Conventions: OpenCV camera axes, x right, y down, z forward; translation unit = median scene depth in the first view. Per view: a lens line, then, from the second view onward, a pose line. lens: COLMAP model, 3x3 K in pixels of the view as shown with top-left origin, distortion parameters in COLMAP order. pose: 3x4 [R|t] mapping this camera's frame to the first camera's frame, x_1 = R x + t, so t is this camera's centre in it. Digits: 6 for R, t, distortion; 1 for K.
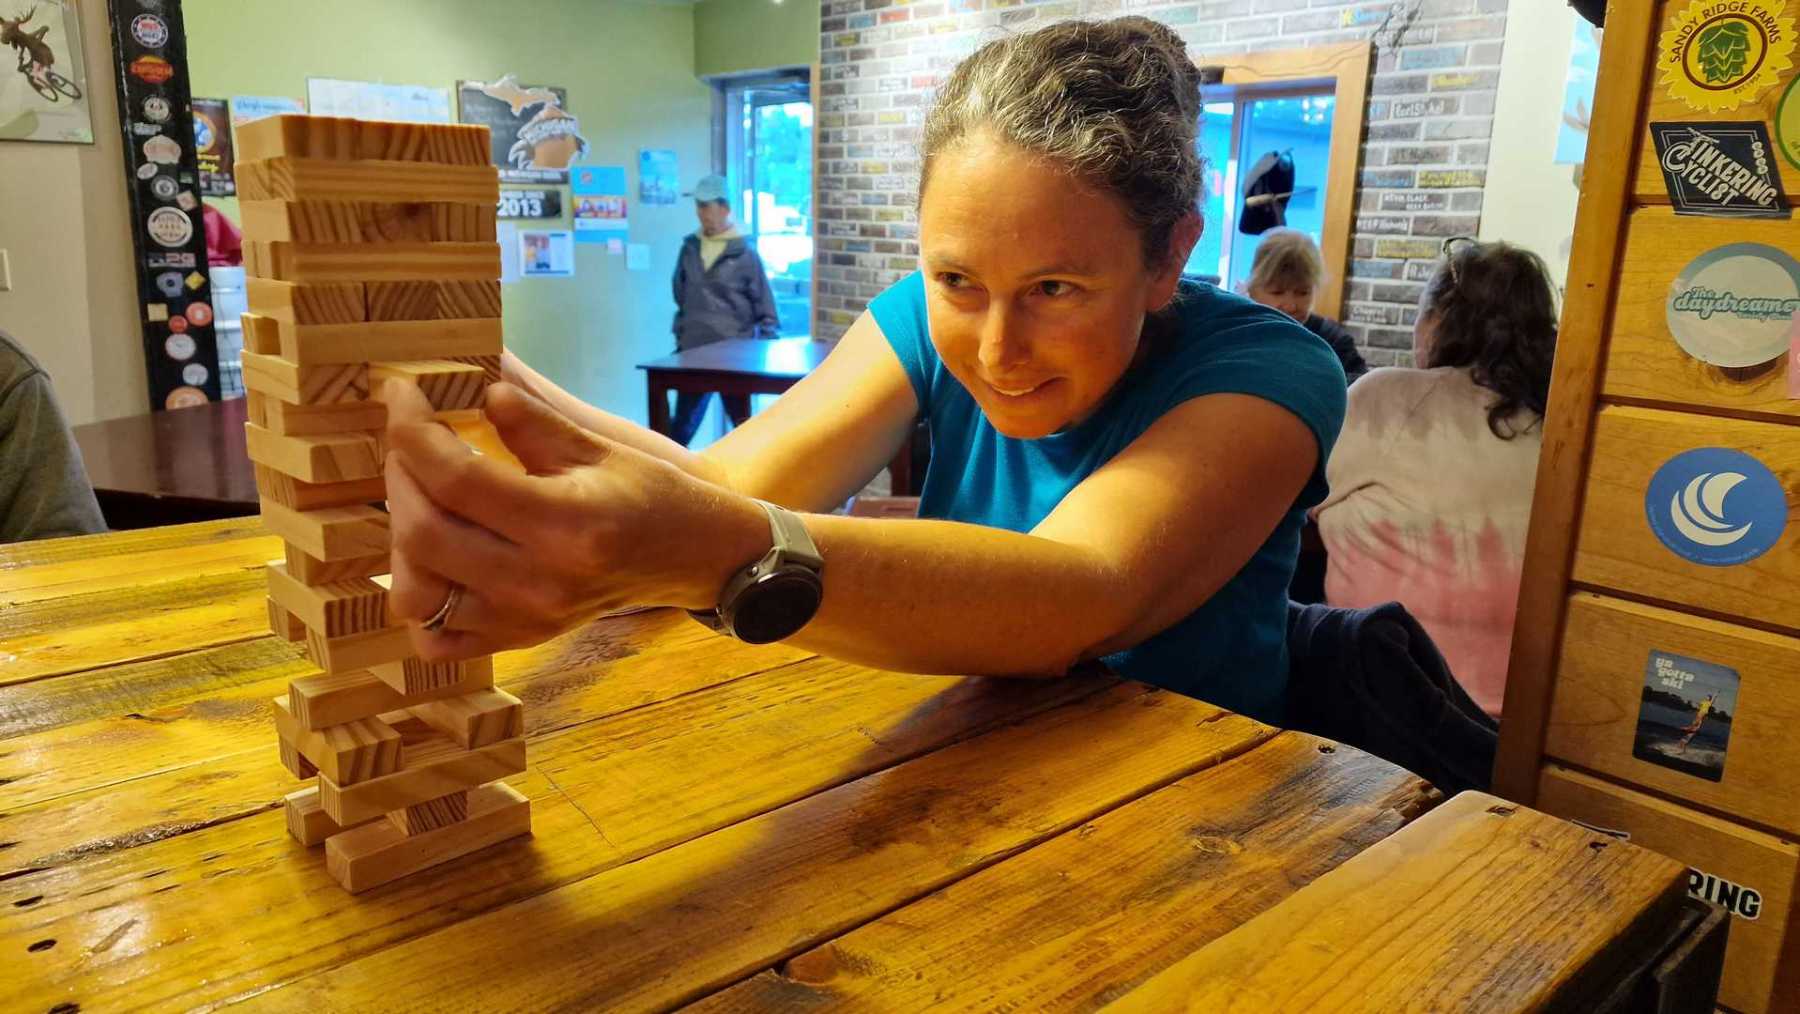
lens RADIAL K [[1223.4, 0, 880.5], [0, 1223.4, 497.0], [0, 0, 1]] dist [0.069192, -0.057179]
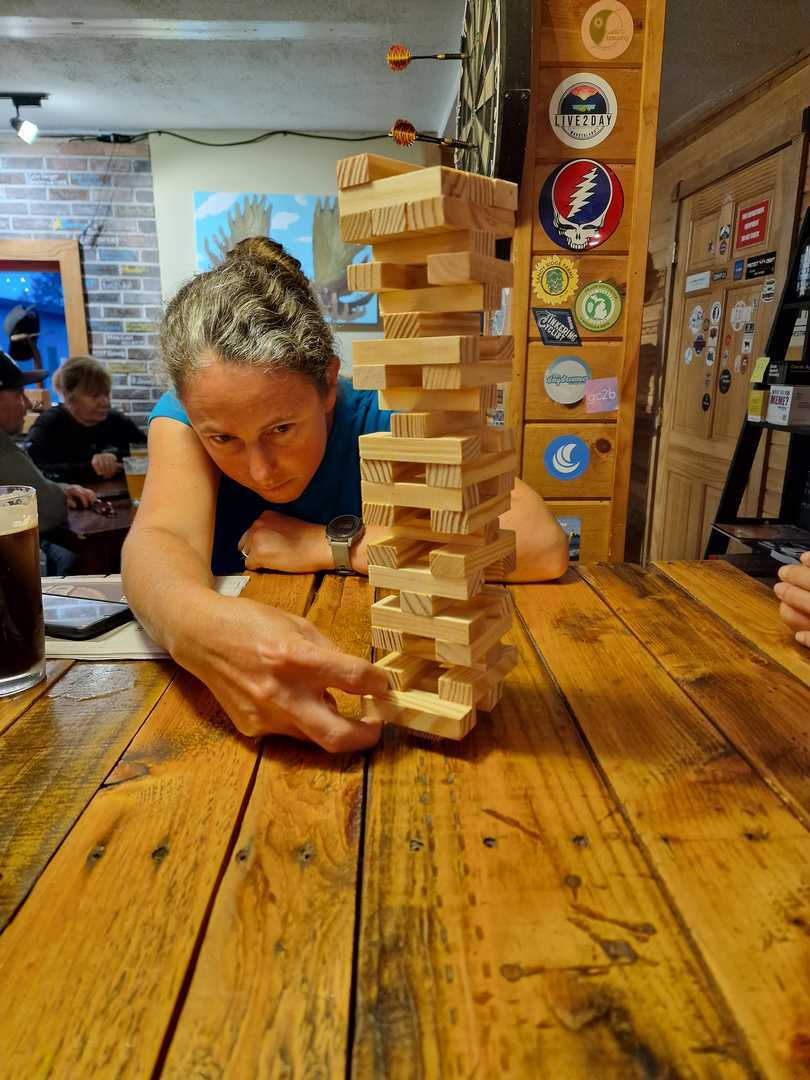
lens RADIAL K [[737.0, 0, 405.0], [0, 737.0, 540.0], [0, 0, 1]] dist [0.041521, -0.002841]
pose [[0.633281, -0.206956, 0.745738, -0.151477], [0.185212, 0.976110, 0.113606, -0.012880], [-0.751433, 0.066175, 0.656482, 0.051502]]
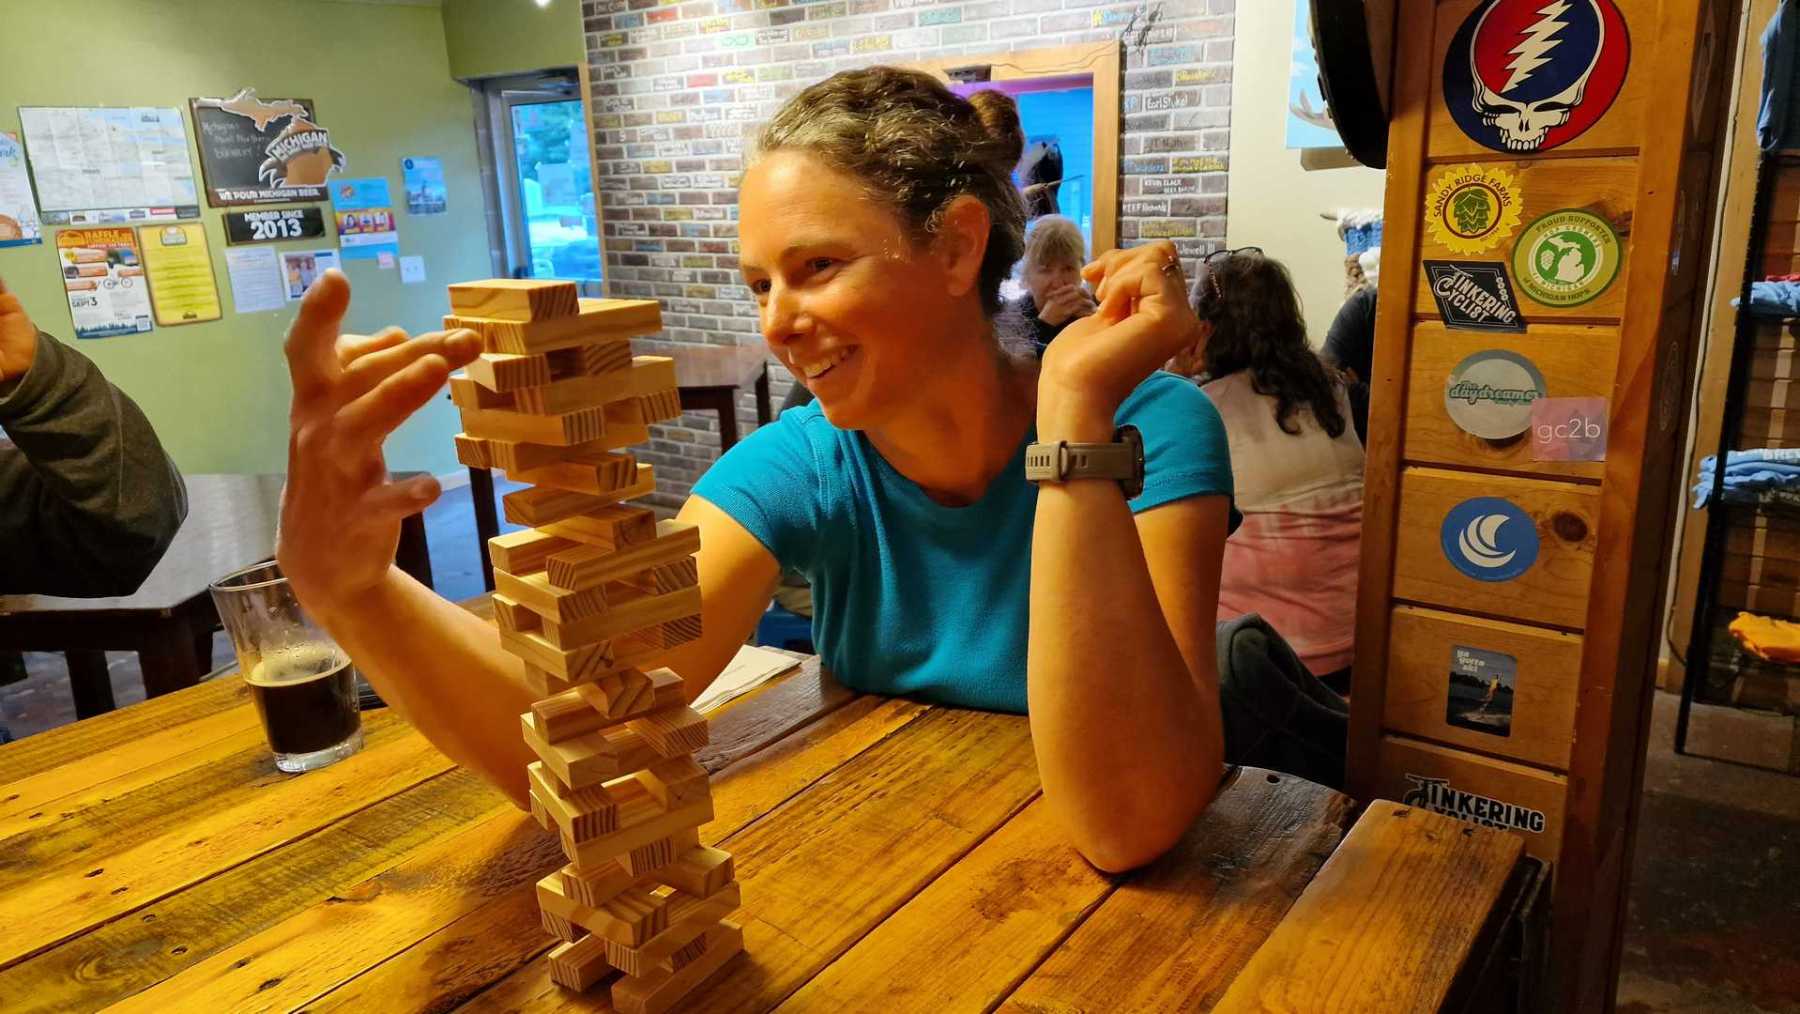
lens RADIAL K [[1217.9, 0, 900.0], [0, 1217.9, 507.0], [0, 0, 1]] dist [0.063949, -0.001910]
pose [[0.976248, -0.111334, 0.185862, -0.042188], [0.103733, 0.993339, 0.050163, -0.033155], [-0.190209, -0.029691, 0.981295, -0.041010]]
